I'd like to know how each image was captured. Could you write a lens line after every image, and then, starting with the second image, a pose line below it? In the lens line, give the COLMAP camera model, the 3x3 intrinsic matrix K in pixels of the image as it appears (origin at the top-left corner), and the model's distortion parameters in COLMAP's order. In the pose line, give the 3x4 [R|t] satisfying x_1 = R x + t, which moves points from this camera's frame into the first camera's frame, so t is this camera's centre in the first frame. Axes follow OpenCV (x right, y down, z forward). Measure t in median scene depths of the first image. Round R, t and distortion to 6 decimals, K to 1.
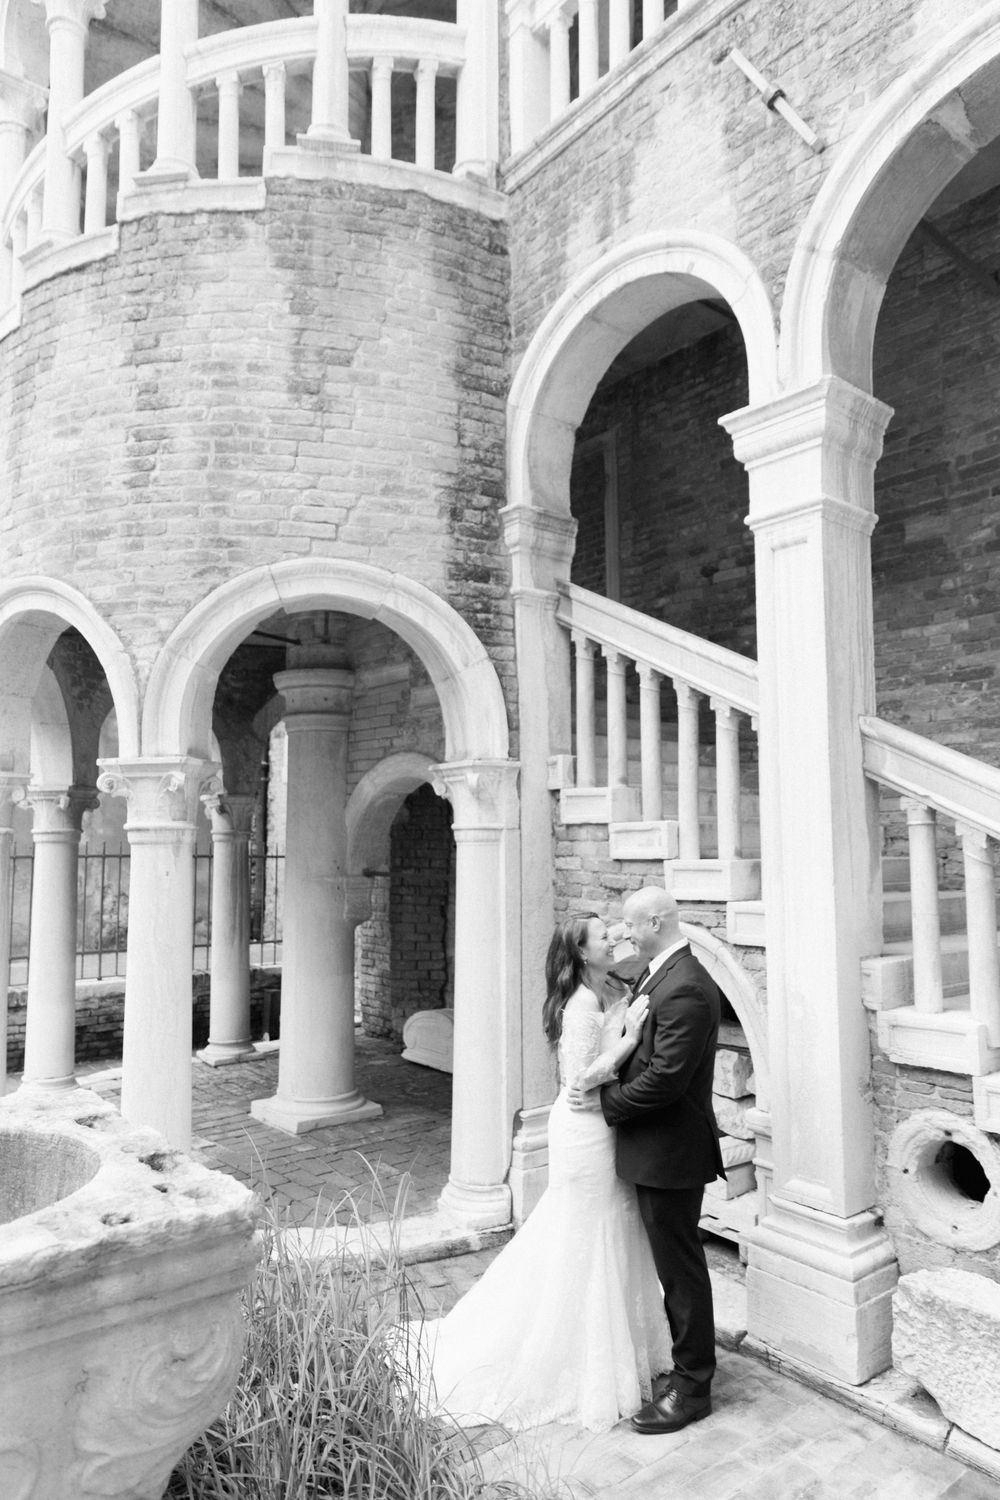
lens RADIAL K [[1023.1, 0, 496.5], [0, 1023.1, 735.7], [0, 0, 1]] dist [0.010318, -0.006286]
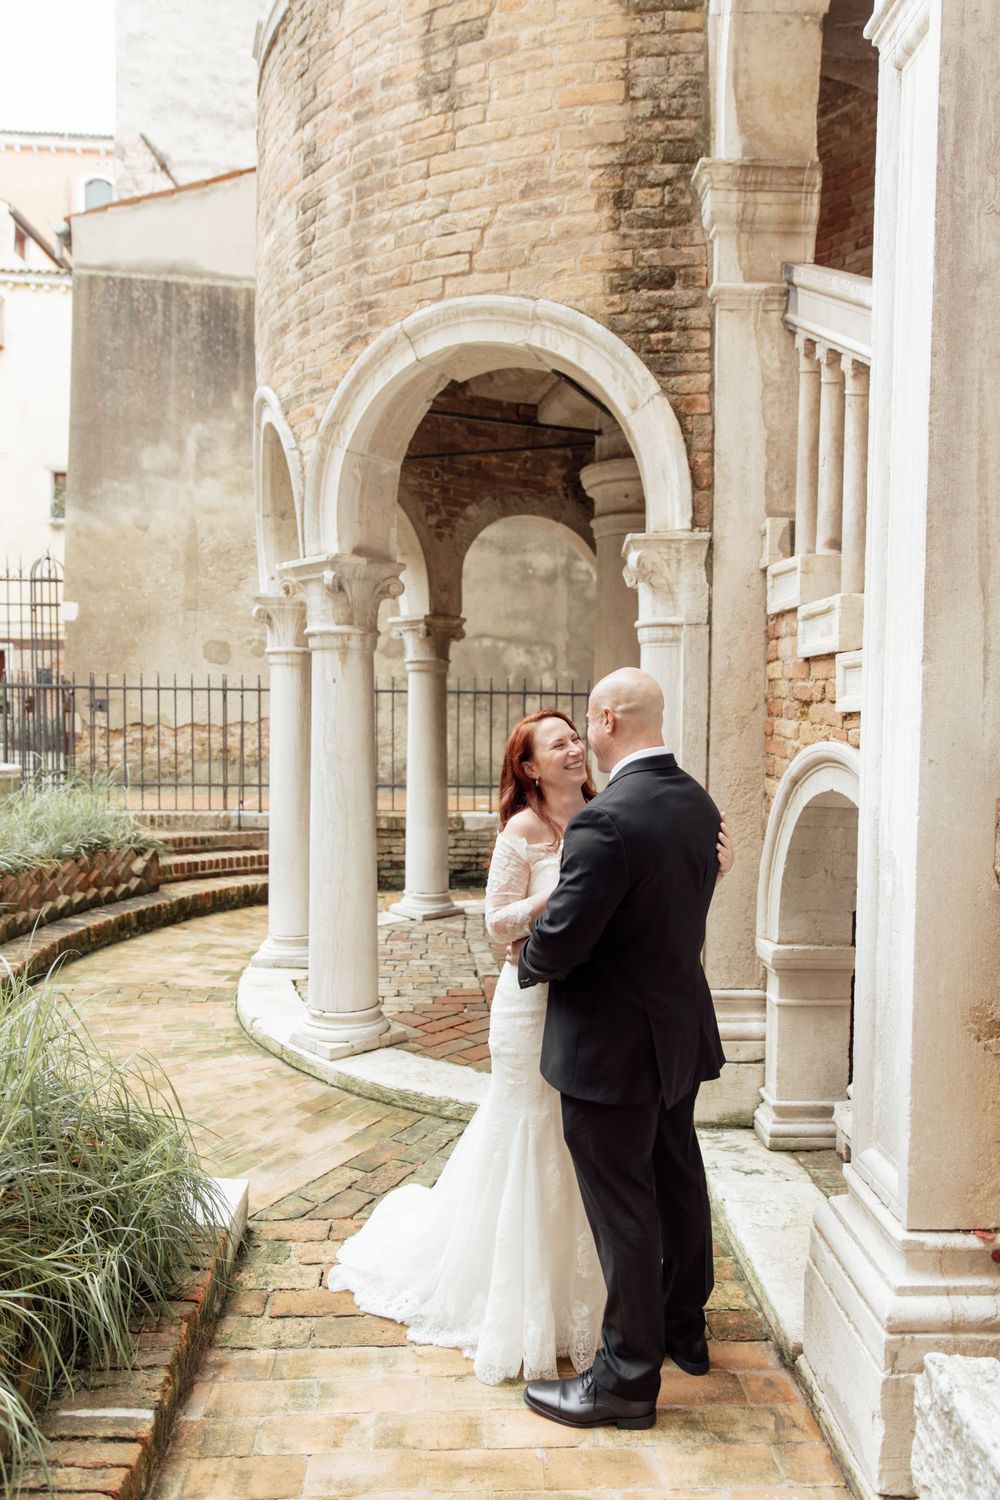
lens RADIAL K [[1041.4, 0, 453.6], [0, 1041.4, 744.8], [0, 0, 1]] dist [0.010497, -0.004099]
pose [[0.789219, 0.035712, -0.613073, 0.345717], [0.047322, 0.991803, 0.118691, 0.080117], [0.612286, -0.122685, 0.781060, 0.289276]]
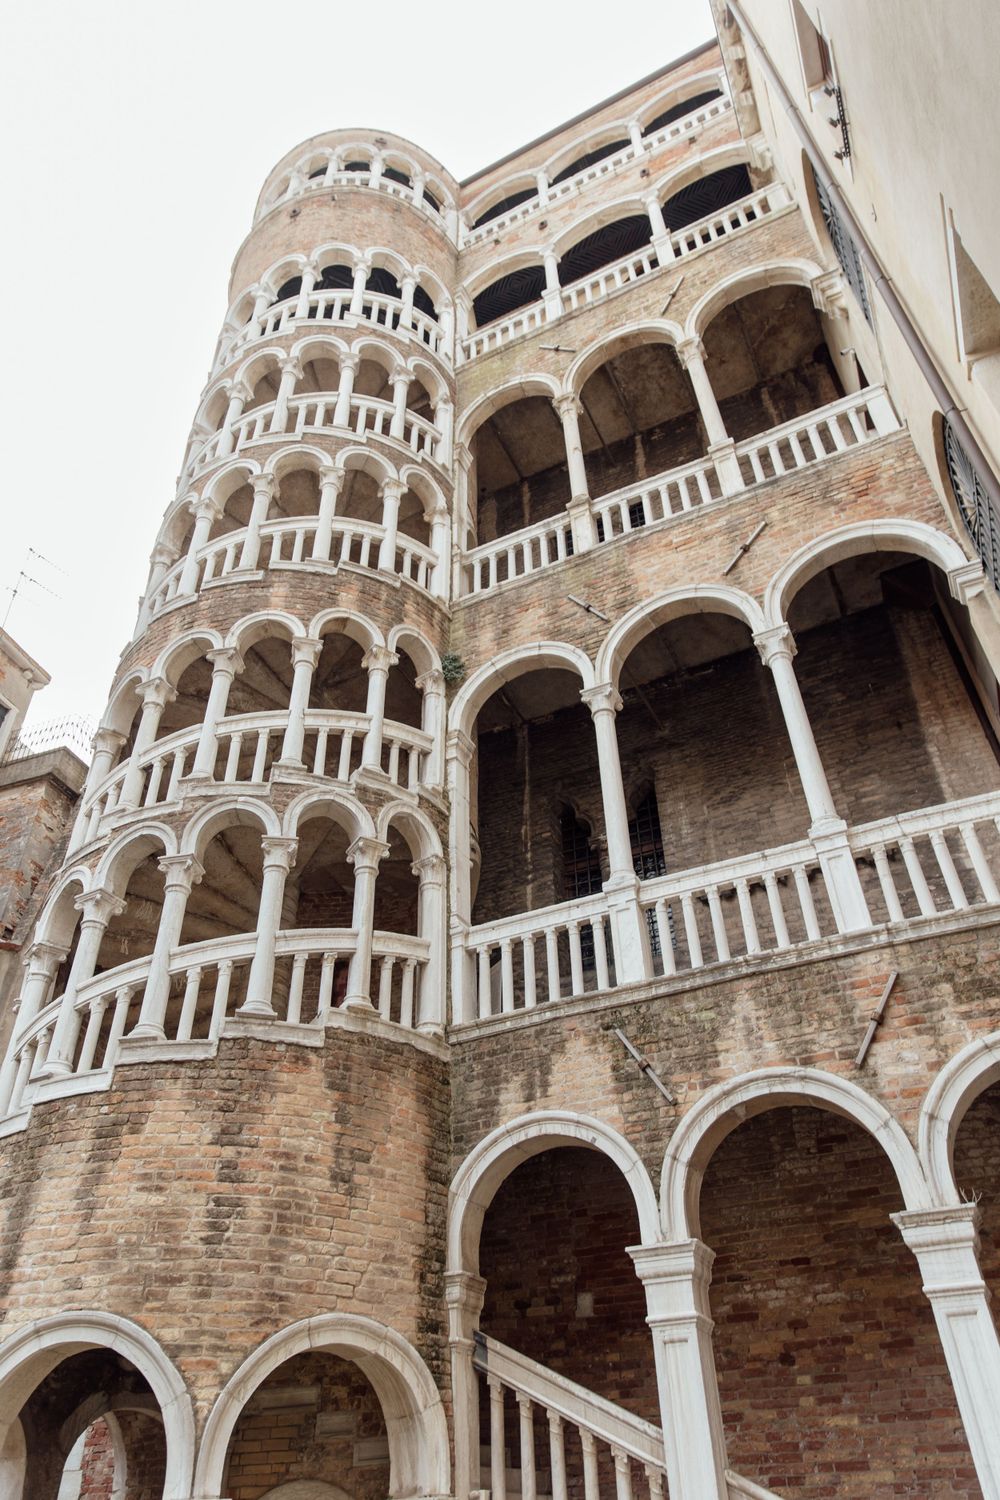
lens RADIAL K [[997.0, 0, 495.3], [0, 997.0, 707.7], [0, 0, 1]] dist [0.005621, 0.001165]
pose [[0.911923, 0.247531, 0.327299, -0.611286], [-0.018147, 0.821133, -0.570448, -0.075790], [-0.409960, 0.514265, 0.753302, -0.517740]]
